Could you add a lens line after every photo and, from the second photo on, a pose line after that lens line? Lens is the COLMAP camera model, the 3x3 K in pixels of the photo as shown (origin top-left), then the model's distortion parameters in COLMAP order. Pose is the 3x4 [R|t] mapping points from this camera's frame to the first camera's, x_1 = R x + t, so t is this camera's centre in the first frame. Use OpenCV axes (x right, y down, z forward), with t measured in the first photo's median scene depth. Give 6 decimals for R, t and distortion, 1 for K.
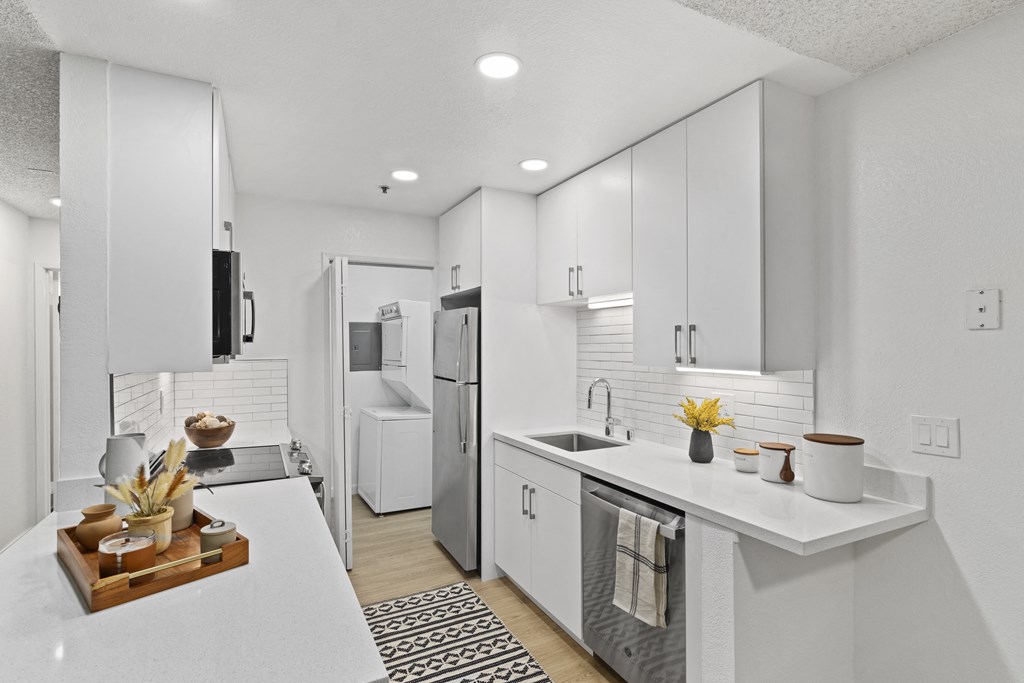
lens RADIAL K [[494.4, 0, 512.0], [0, 494.4, 341.5], [0, 0, 1]] dist [0.002024, 0.000059]
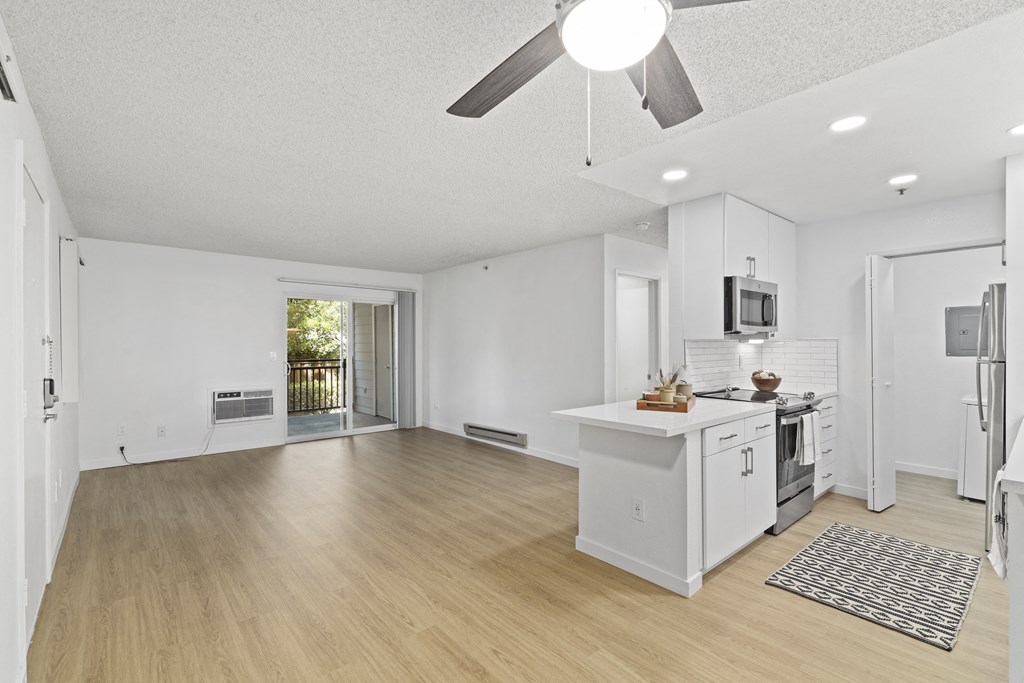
lens RADIAL K [[465.5, 0, 512.0], [0, 465.5, 341.5], [0, 0, 1]] dist [0.000187, -0.000136]
pose [[0.232332, 0.000579, -0.972636, 0.719389], [0.006311, 0.999978, 0.002103, 0.043317], [0.972616, -0.006627, 0.232323, -0.174886]]
